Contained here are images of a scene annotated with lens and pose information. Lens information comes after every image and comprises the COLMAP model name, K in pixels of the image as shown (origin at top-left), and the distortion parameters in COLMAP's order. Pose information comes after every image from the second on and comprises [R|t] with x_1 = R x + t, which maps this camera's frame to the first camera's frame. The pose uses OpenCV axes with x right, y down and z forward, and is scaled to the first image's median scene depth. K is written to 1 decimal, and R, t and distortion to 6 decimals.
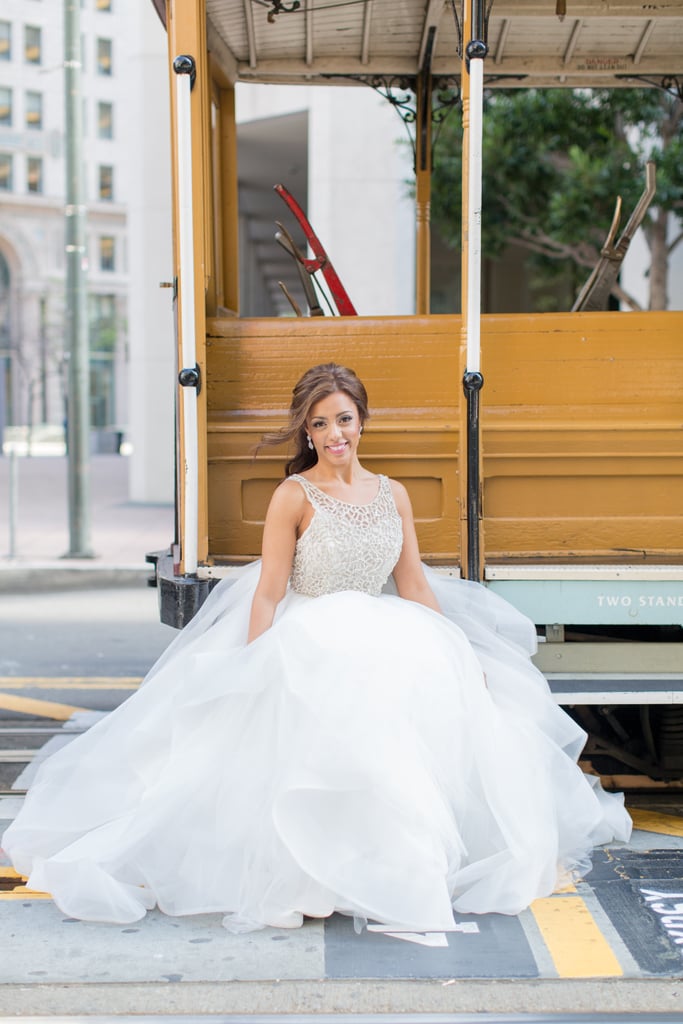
lens RADIAL K [[1270.4, 0, 341.5], [0, 1270.4, 512.0], [0, 0, 1]] dist [0.013107, 0.015949]
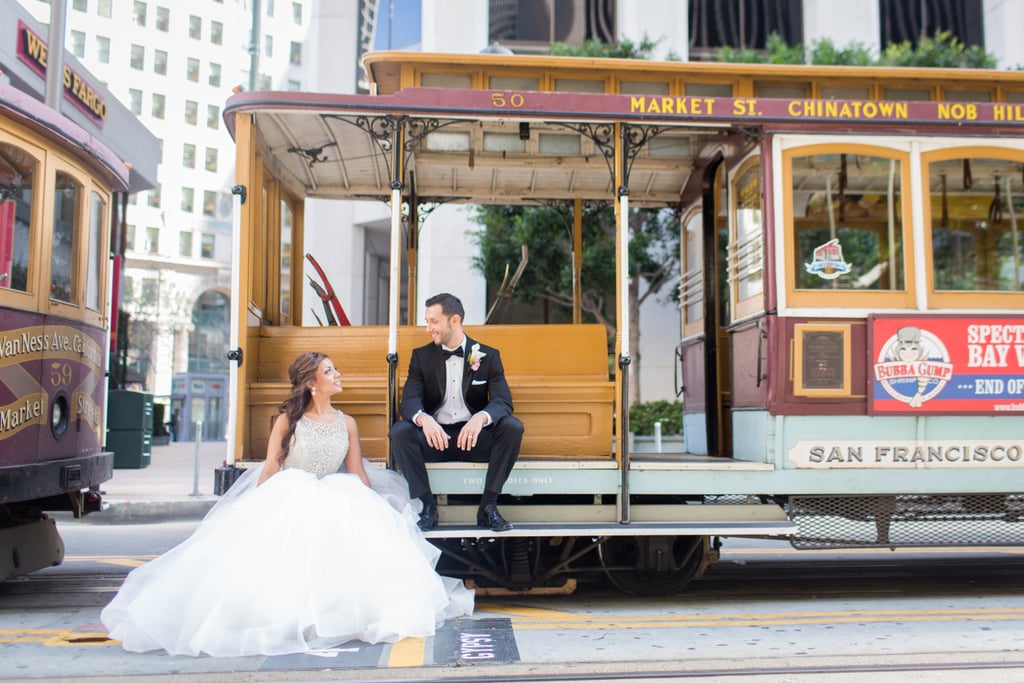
lens RADIAL K [[869.2, 0, 527.4], [0, 869.2, 341.7], [0, 0, 1]] dist [0.003852, -0.003512]
pose [[0.997442, 0.006650, 0.071172, 0.148857], [0.004781, 0.987229, -0.159234, 0.053034], [-0.071322, 0.159166, 0.984672, -0.180064]]
